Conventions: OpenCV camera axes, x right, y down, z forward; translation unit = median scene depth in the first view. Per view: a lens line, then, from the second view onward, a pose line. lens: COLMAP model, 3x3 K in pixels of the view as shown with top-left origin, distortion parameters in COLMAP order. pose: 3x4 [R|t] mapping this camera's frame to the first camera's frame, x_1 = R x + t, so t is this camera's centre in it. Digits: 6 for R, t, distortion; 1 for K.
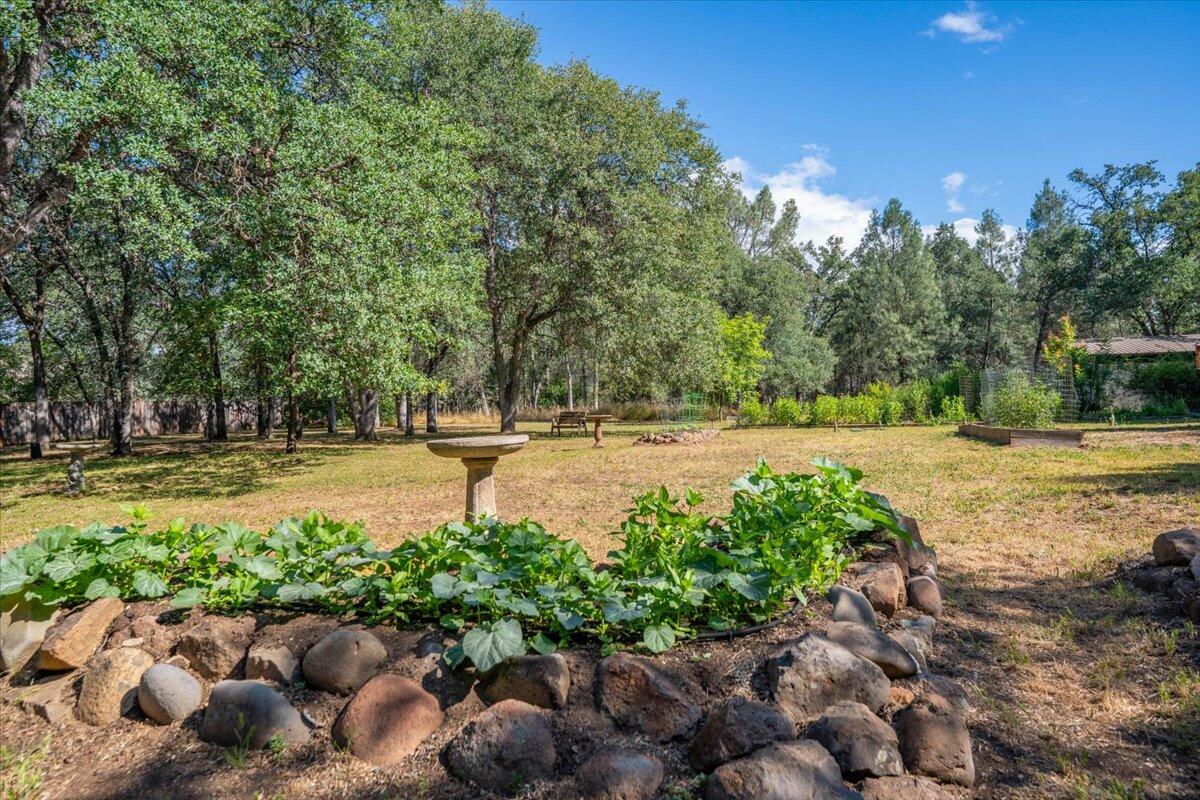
lens RADIAL K [[769.2, 0, 600.0], [0, 769.2, 400.0], [0, 0, 1]] dist [0.016541, 0.000783]
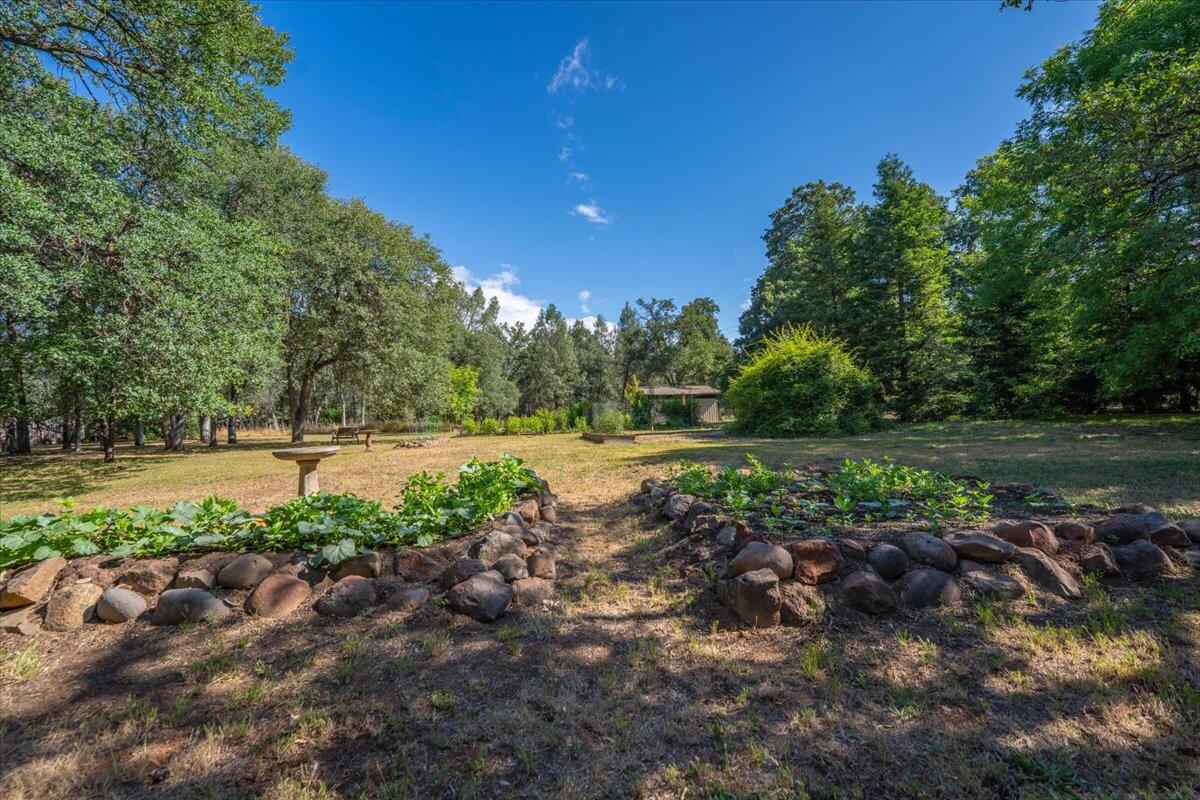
lens RADIAL K [[493.6, 0, 596.8], [0, 493.6, 397.3], [0, 0, 1]] dist [-0.018892, -0.000370]
pose [[0.901740, 0.014633, 0.432030, -0.022016], [0.002358, 0.999246, -0.038767, -0.008582], [-0.432272, 0.035976, 0.901026, -0.112443]]
